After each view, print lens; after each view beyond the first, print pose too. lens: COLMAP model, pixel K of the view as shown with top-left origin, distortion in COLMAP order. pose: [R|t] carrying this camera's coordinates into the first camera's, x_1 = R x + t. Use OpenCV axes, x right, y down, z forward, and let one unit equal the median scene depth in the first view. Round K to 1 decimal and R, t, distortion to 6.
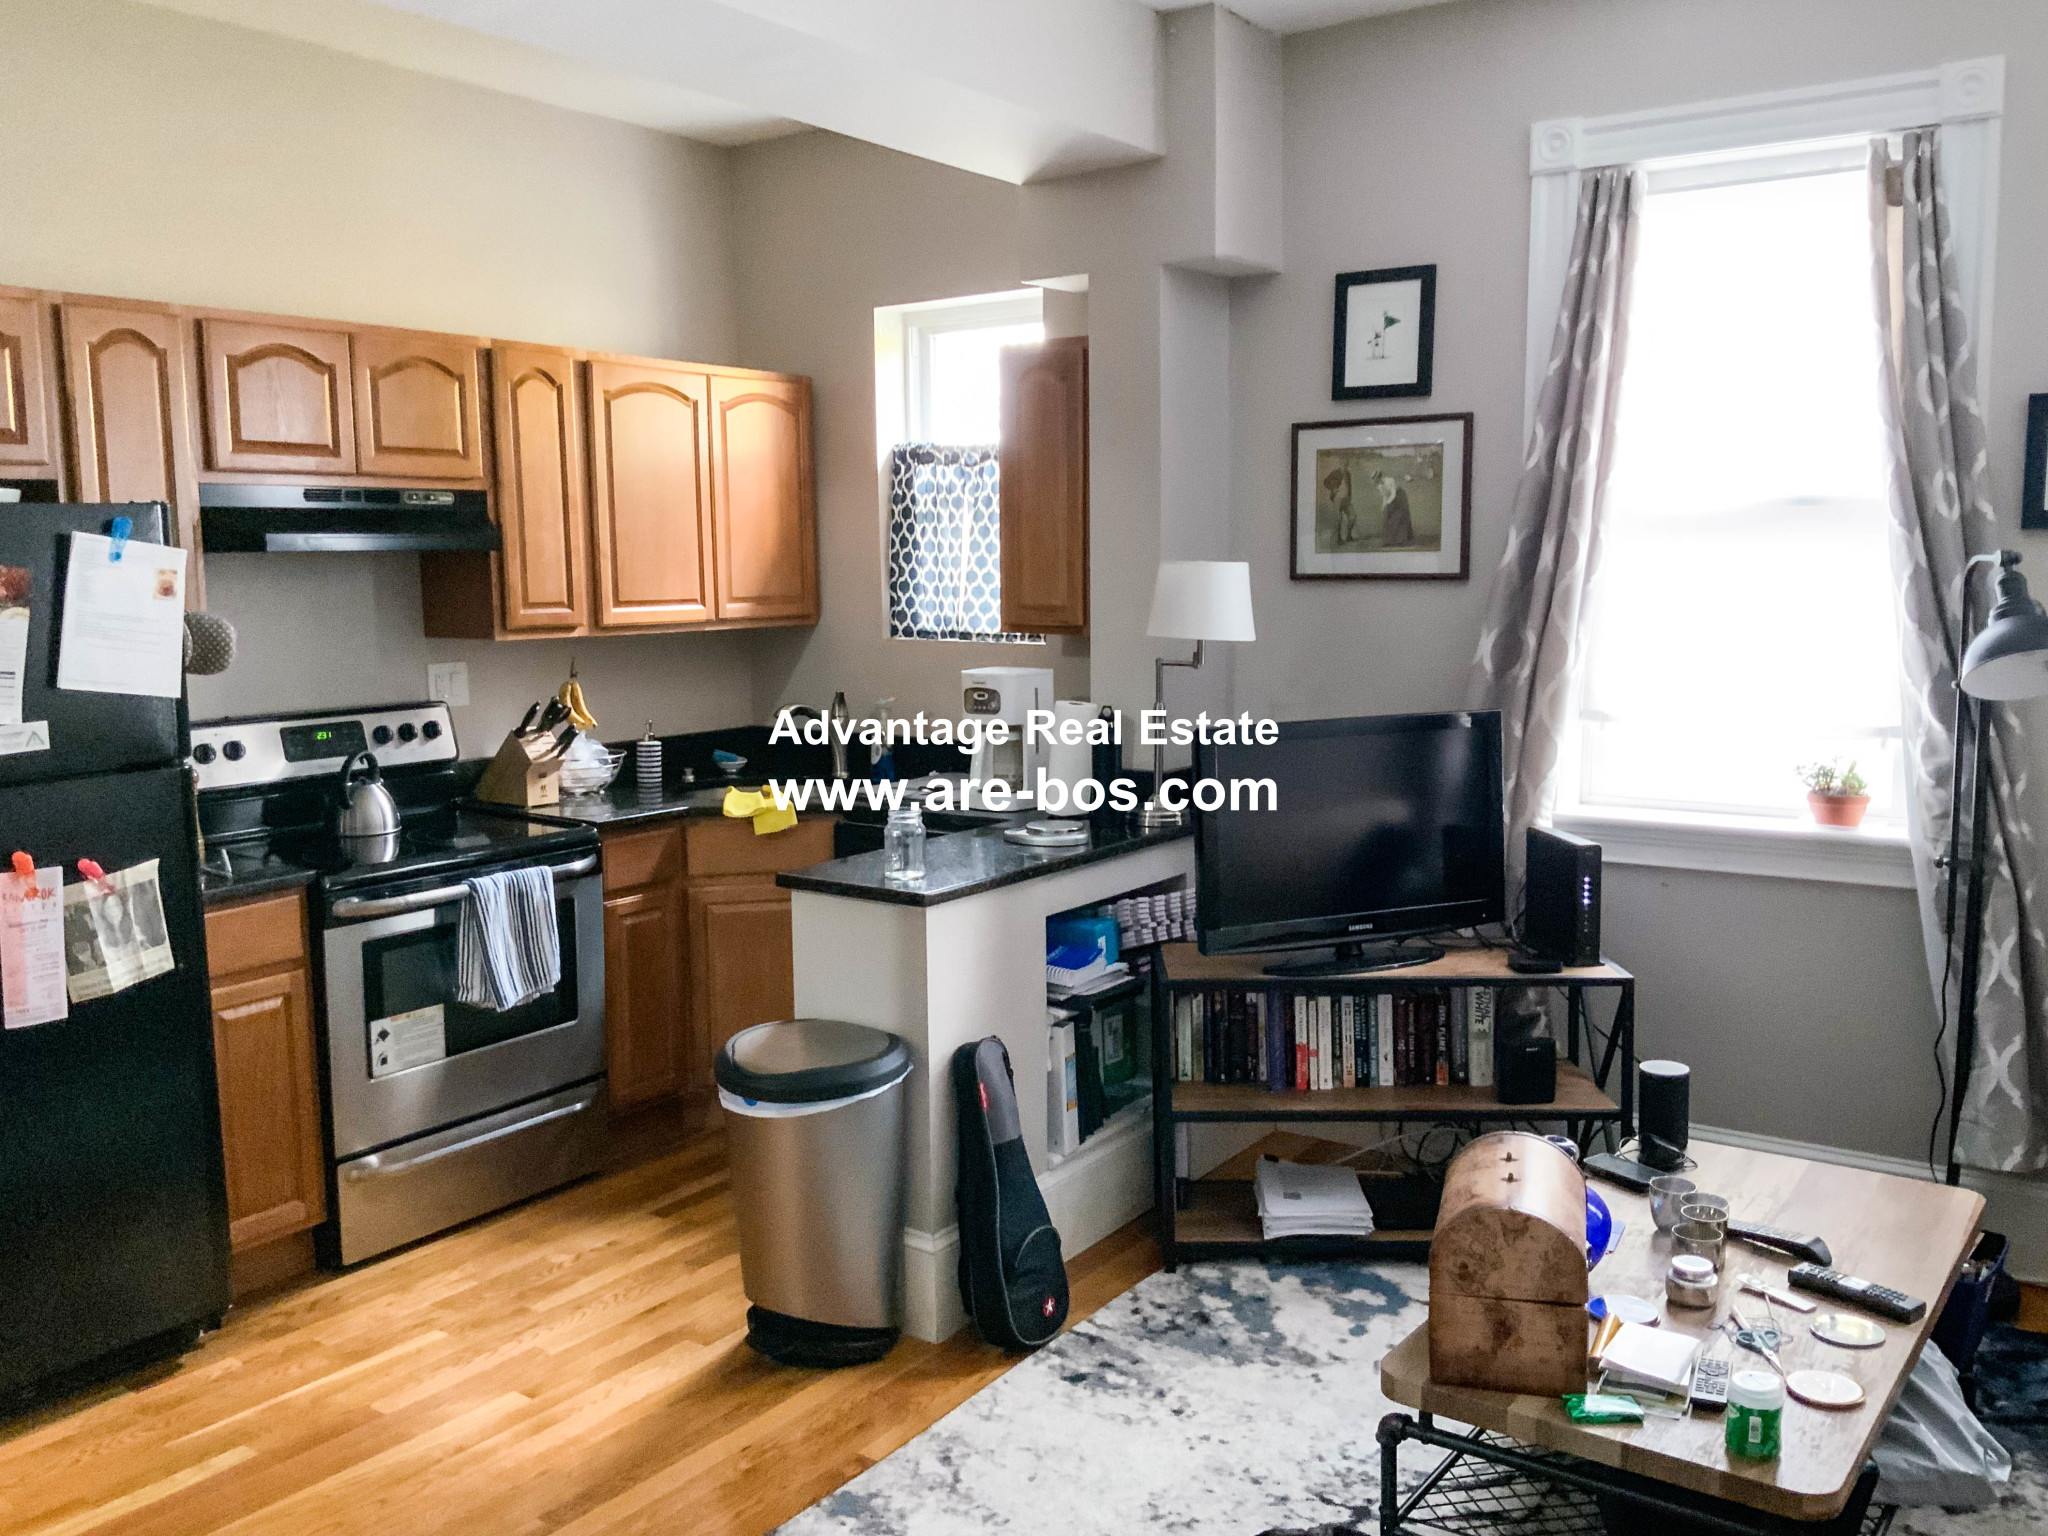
lens RADIAL K [[1740.0, 0, 1084.5], [0, 1740.0, 767.8], [0, 0, 1]] dist [0.074300, -0.194560]
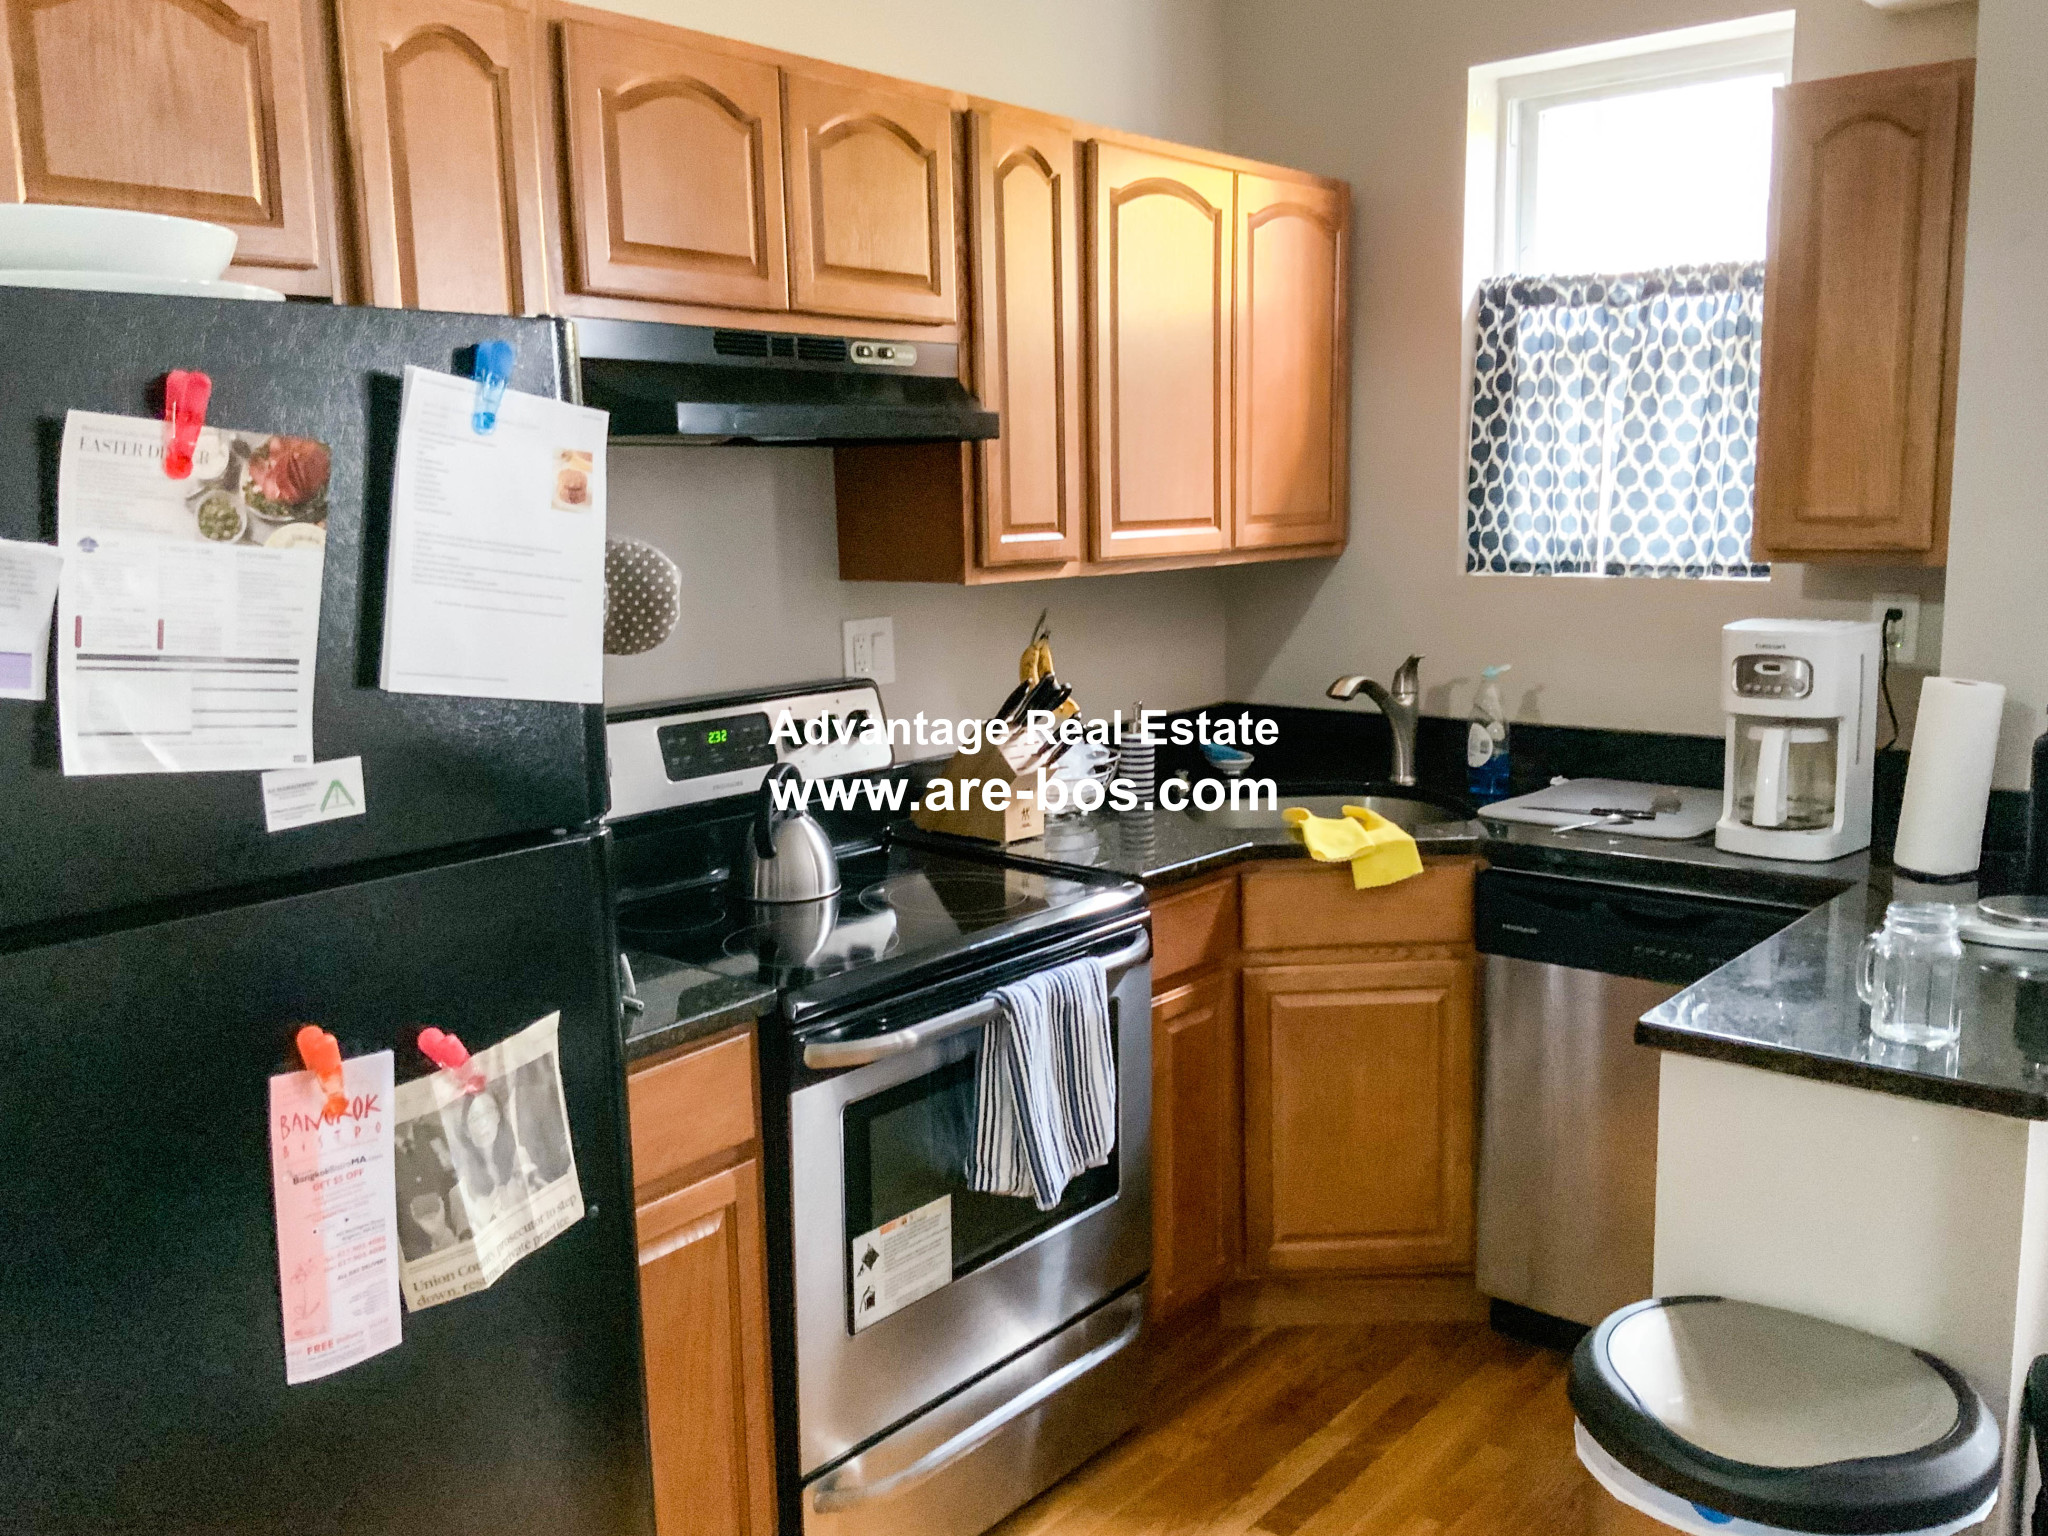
lens RADIAL K [[1737.4, 0, 1024.0], [0, 1737.4, 768.0], [0, 0, 1]] dist [0.125762, -0.338434]
pose [[0.994973, 0.003736, -0.100078, -0.288385], [-0.000005, 0.999306, 0.037262, -0.033854], [0.100148, -0.037074, 0.994282, 0.423104]]
